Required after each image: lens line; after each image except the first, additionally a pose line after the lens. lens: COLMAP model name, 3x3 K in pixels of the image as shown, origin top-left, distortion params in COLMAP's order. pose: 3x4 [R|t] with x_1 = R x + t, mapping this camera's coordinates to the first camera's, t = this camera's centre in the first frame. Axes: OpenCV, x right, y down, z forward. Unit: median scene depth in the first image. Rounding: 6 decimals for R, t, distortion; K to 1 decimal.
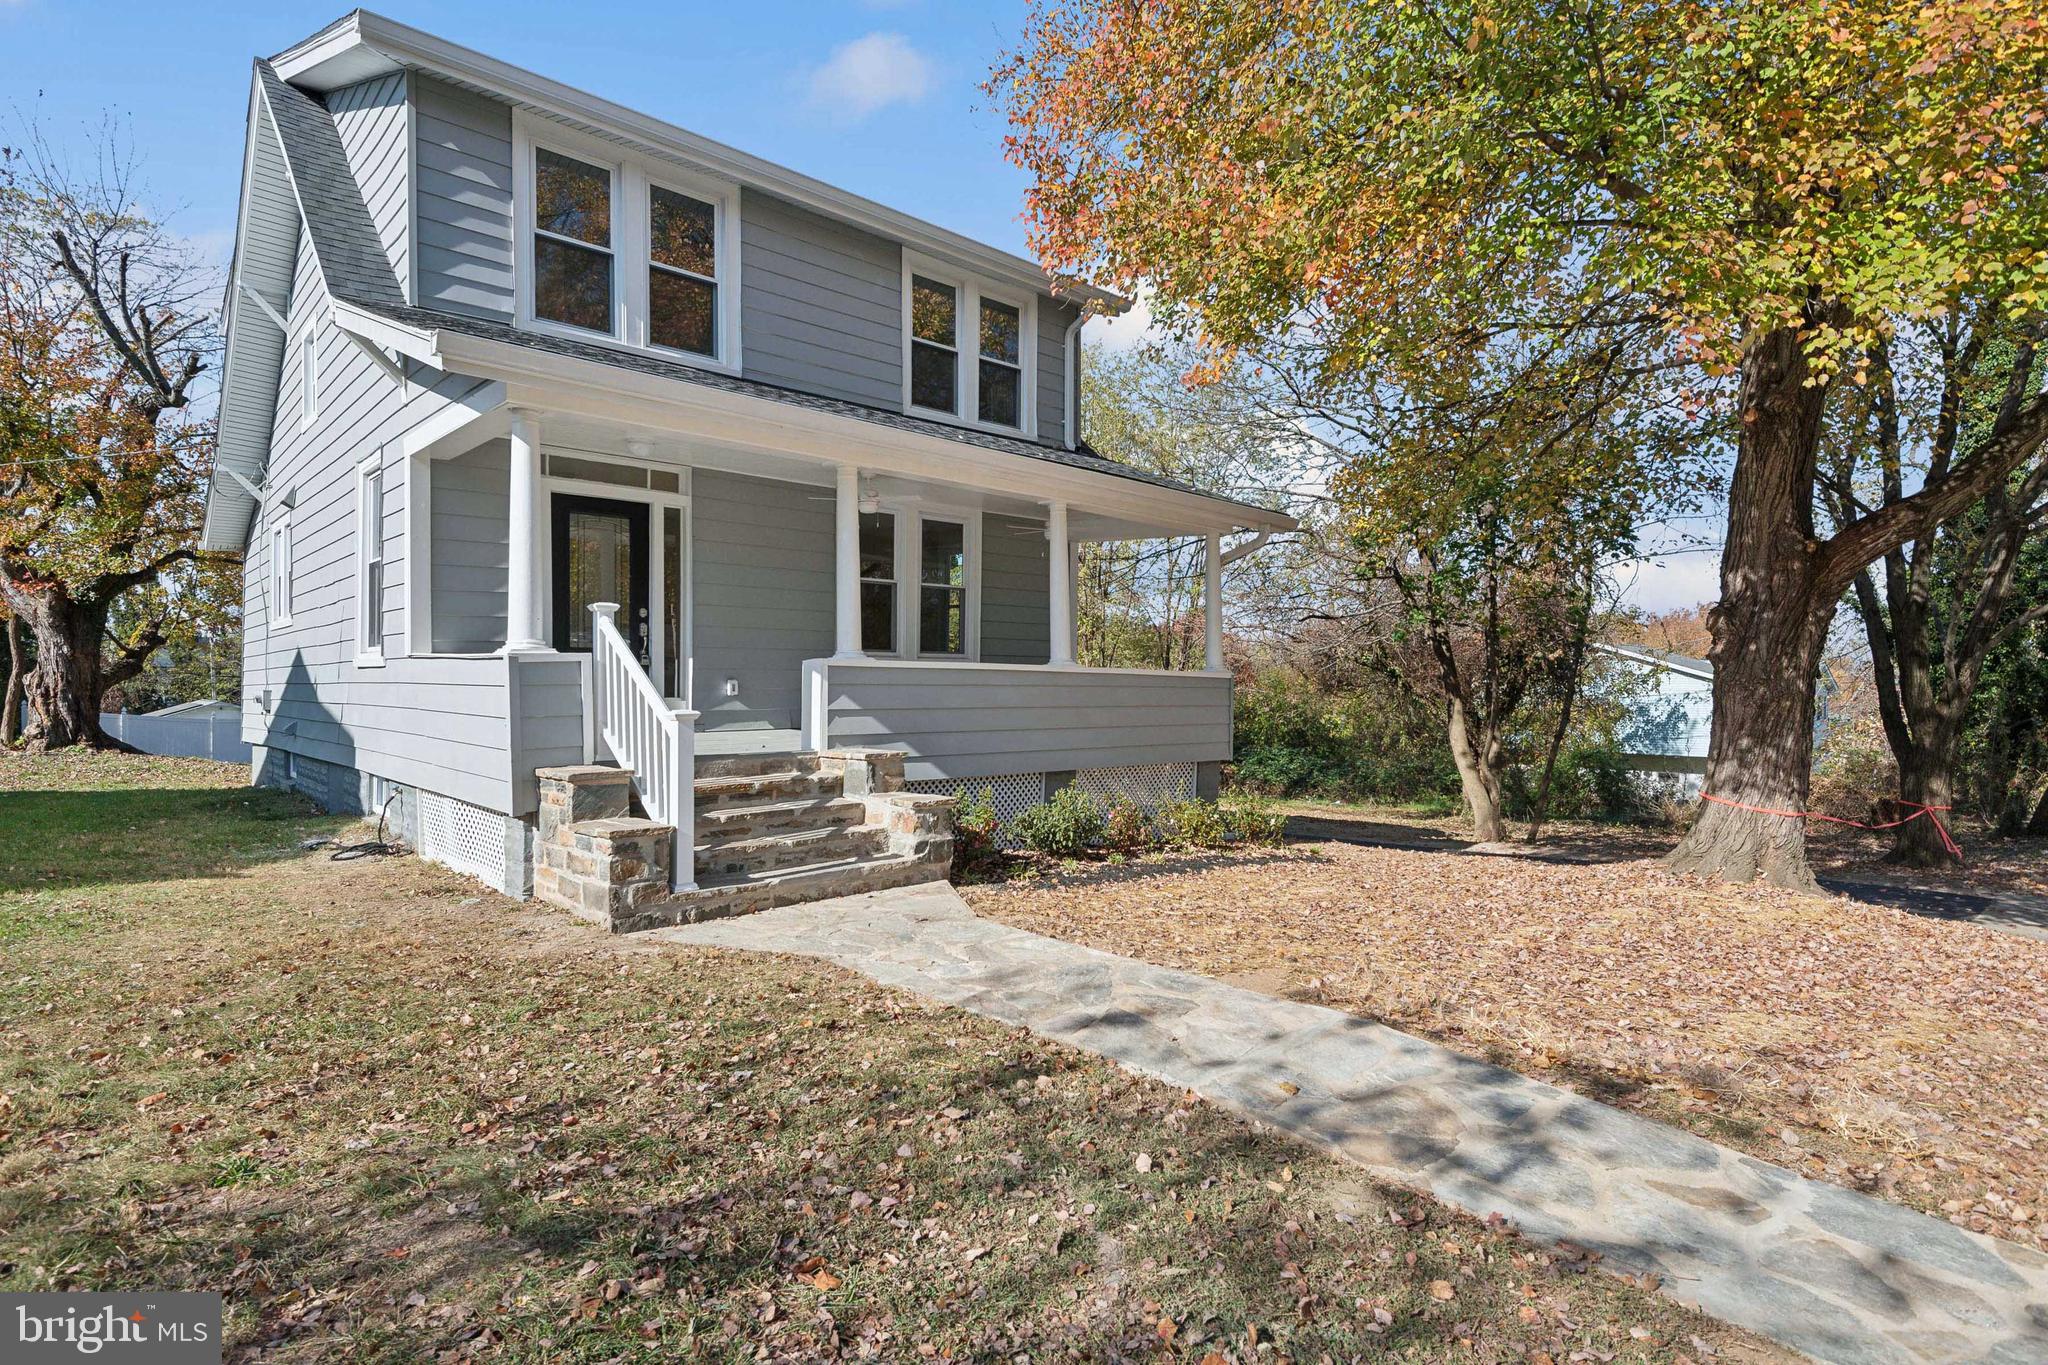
lens RADIAL K [[1052.2, 0, 1024.0], [0, 1052.2, 682.5], [0, 0, 1]] dist [0.031309, -0.000188]
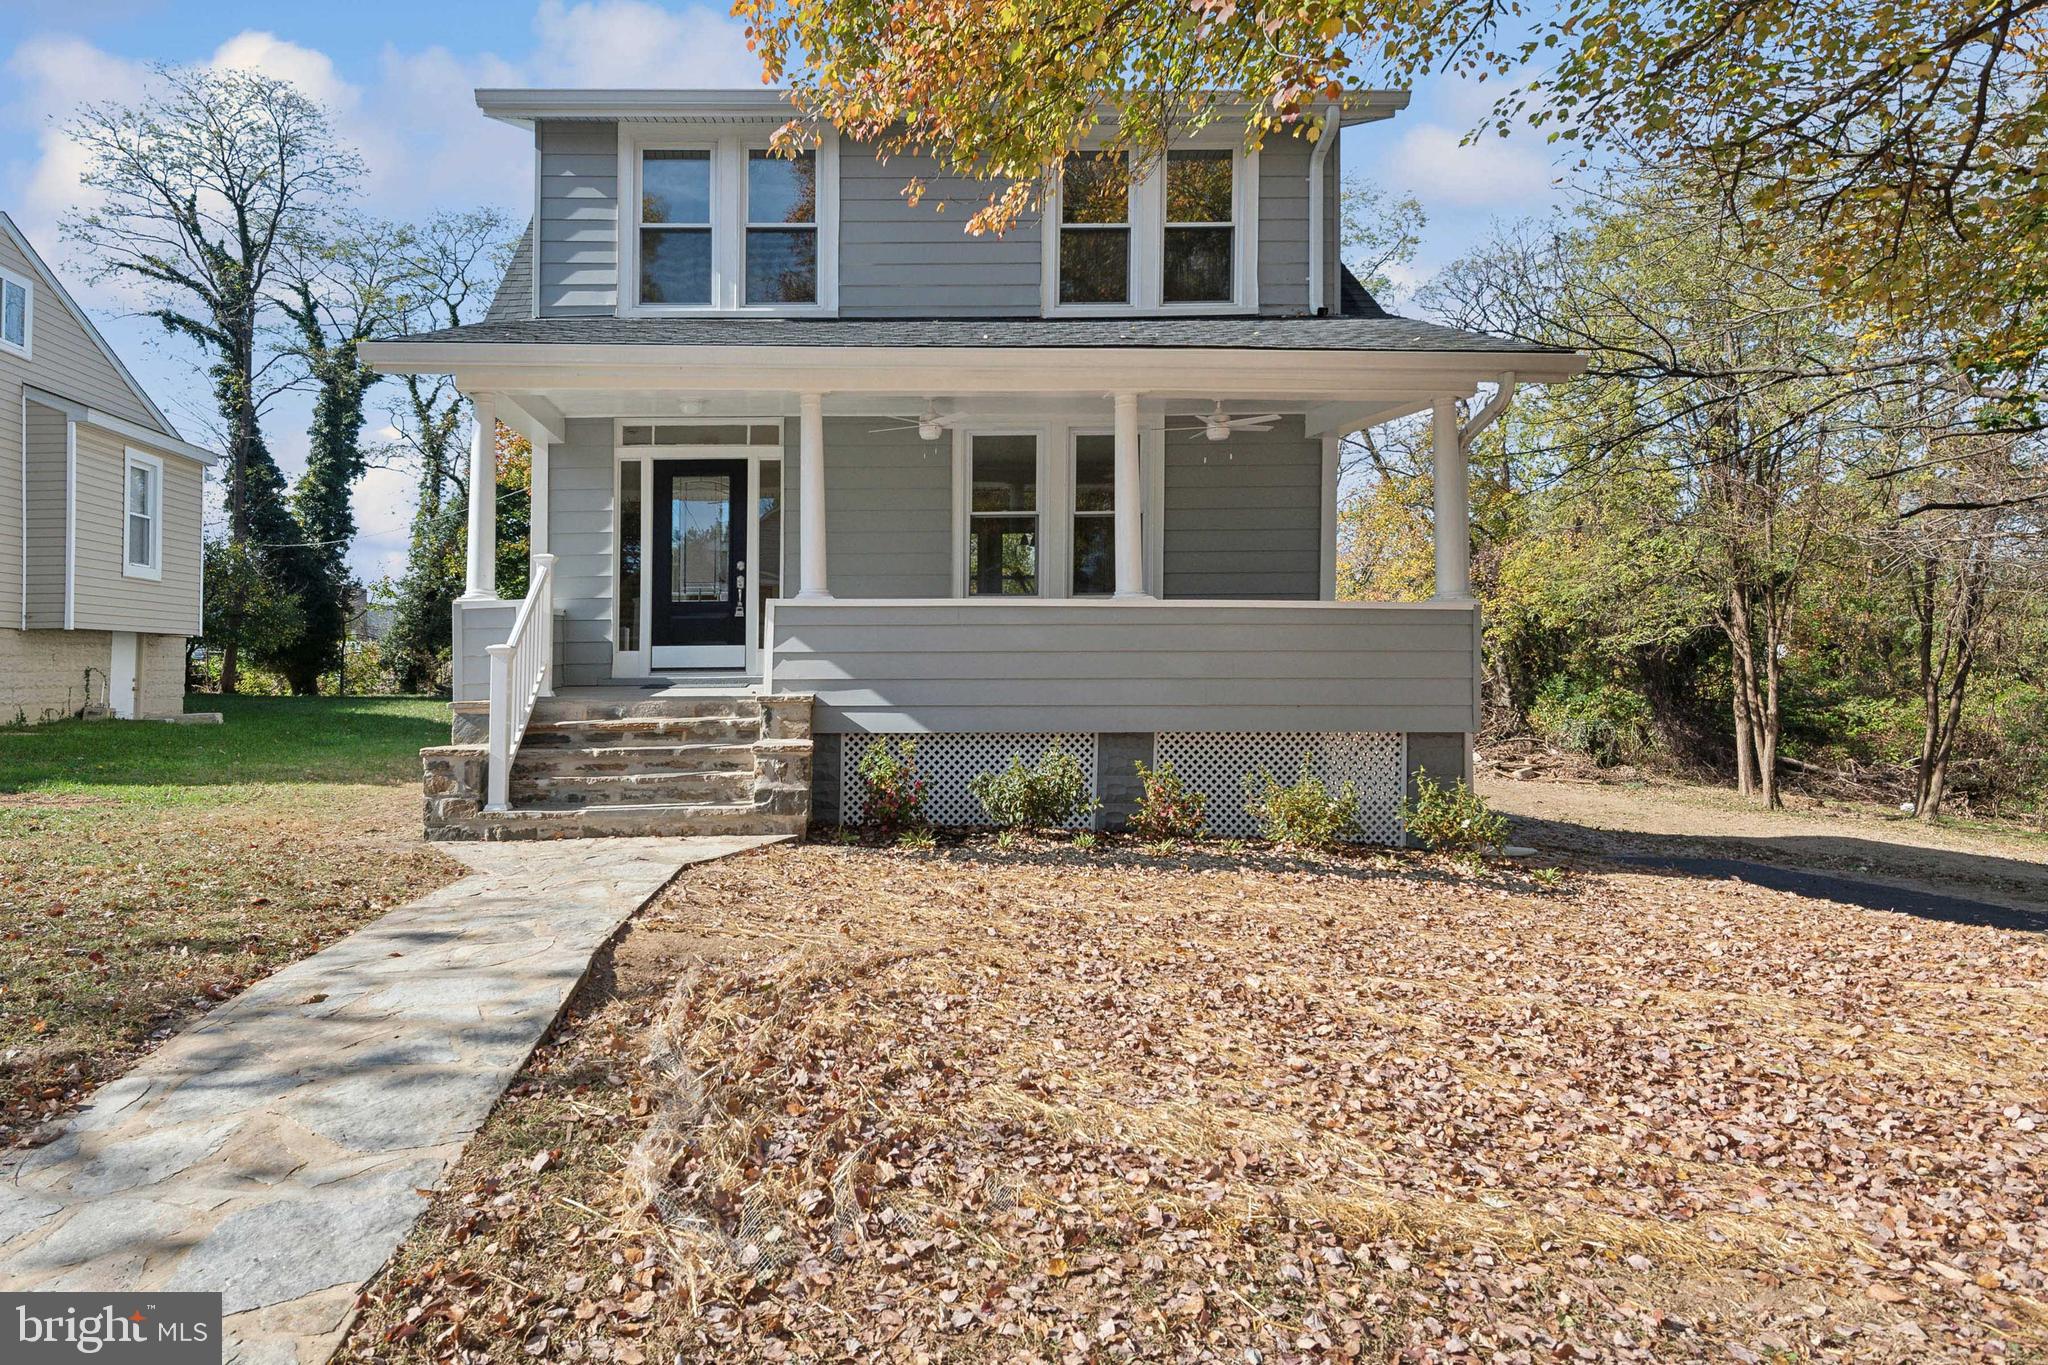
lens RADIAL K [[1152.8, 0, 1023.4], [0, 1152.8, 698.5], [0, 0, 1]] dist [-0.000016, 0.000228]
pose [[0.745171, 0.000938, -0.666872, 0.606494], [0.009372, 0.999886, 0.011879, 0.053712], [0.666807, -0.015102, 0.745077, 0.349477]]
